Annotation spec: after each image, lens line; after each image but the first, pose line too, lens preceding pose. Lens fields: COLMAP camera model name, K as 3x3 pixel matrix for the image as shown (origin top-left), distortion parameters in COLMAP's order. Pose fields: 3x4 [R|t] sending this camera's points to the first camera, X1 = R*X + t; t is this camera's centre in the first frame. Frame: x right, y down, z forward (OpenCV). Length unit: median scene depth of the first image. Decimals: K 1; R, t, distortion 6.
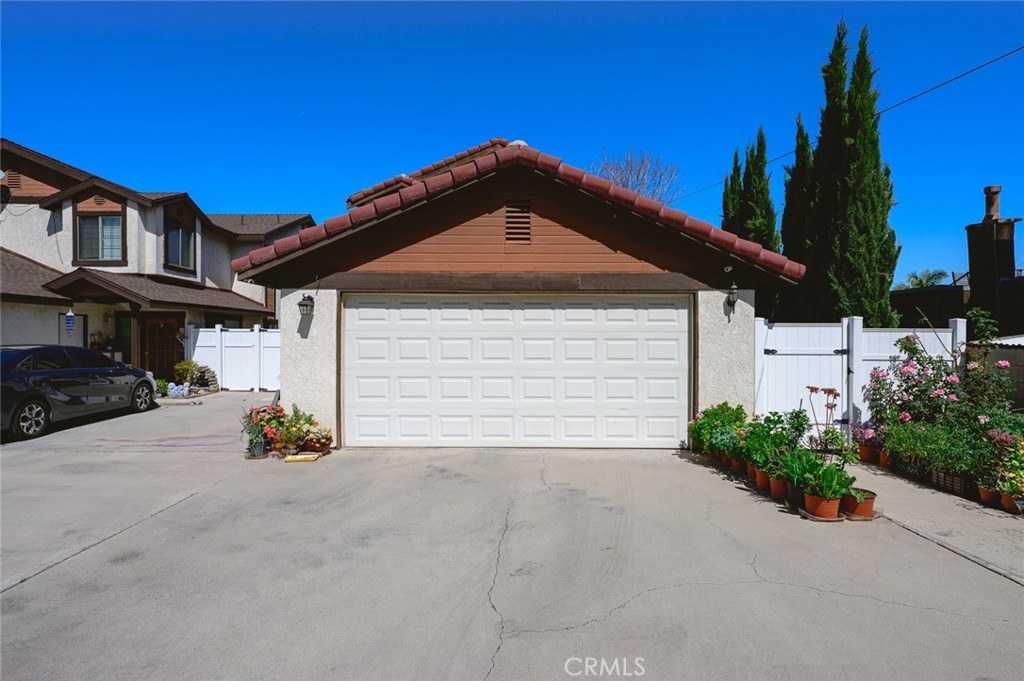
lens RADIAL K [[507.9, 0, 512.1], [0, 507.9, 342.0], [0, 0, 1]] dist [-0.000400, 0.000131]
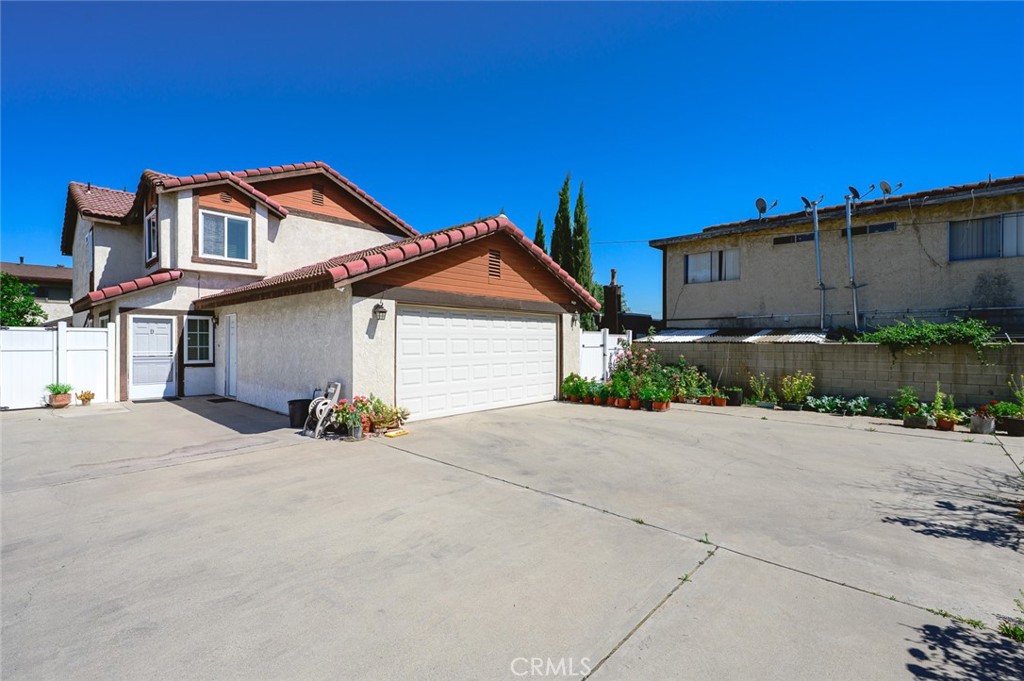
lens RADIAL K [[449.8, 0, 511.3], [0, 449.8, 338.9], [0, 0, 1]] dist [0.001325, 0.000591]
pose [[0.675537, 0.000288, 0.737326, -0.973370], [0.004886, 0.999976, -0.004867, -0.000040], [-0.737310, 0.006890, 0.675519, 0.026955]]
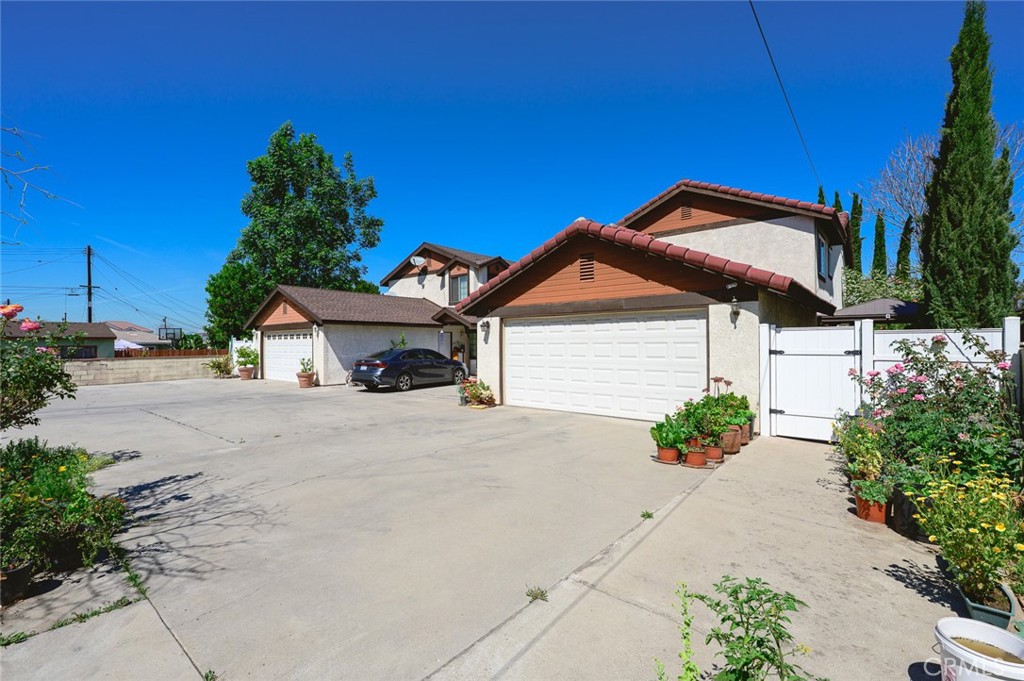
lens RADIAL K [[449.8, 0, 511.2], [0, 449.8, 340.3], [0, 0, 1]] dist [0.001325, 0.000591]
pose [[0.765570, -0.013308, -0.643215, 0.713972], [0.003450, 0.999857, -0.016582, 0.006386], [0.643343, 0.010476, 0.765506, -0.196734]]
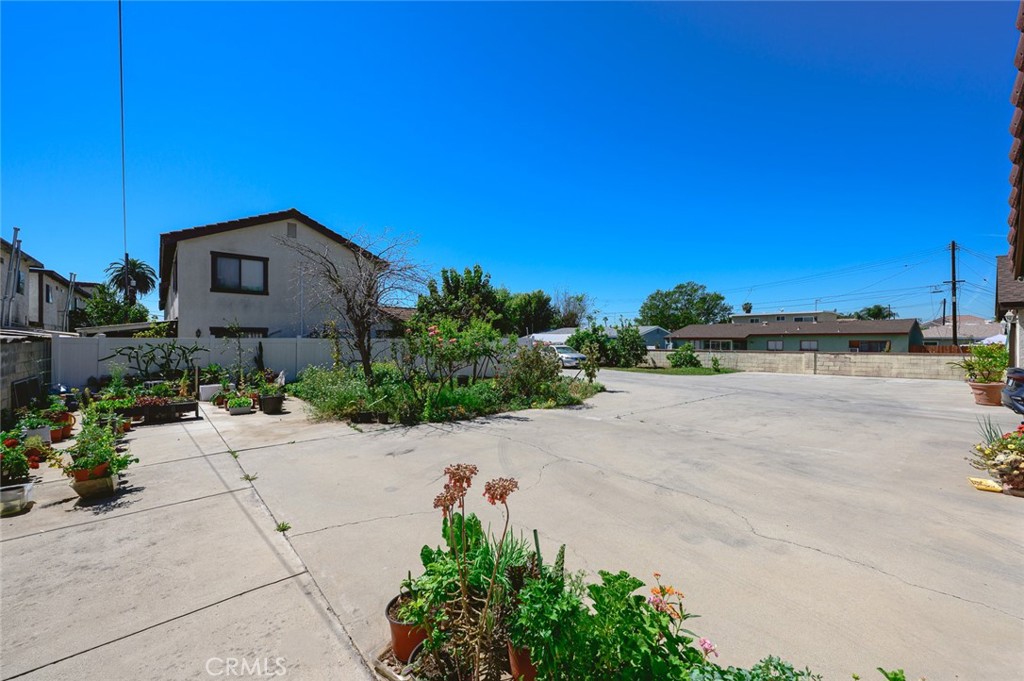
lens RADIAL K [[410.8, 0, 513.6], [0, 410.8, 340.4], [0, 0, 1]] dist [-0.003176, -0.000375]
pose [[-0.757853, -0.004746, -0.652408, 0.582331], [-0.010255, 0.999937, 0.004639, -0.006470], [0.652345, 0.010206, -0.757853, 0.926640]]
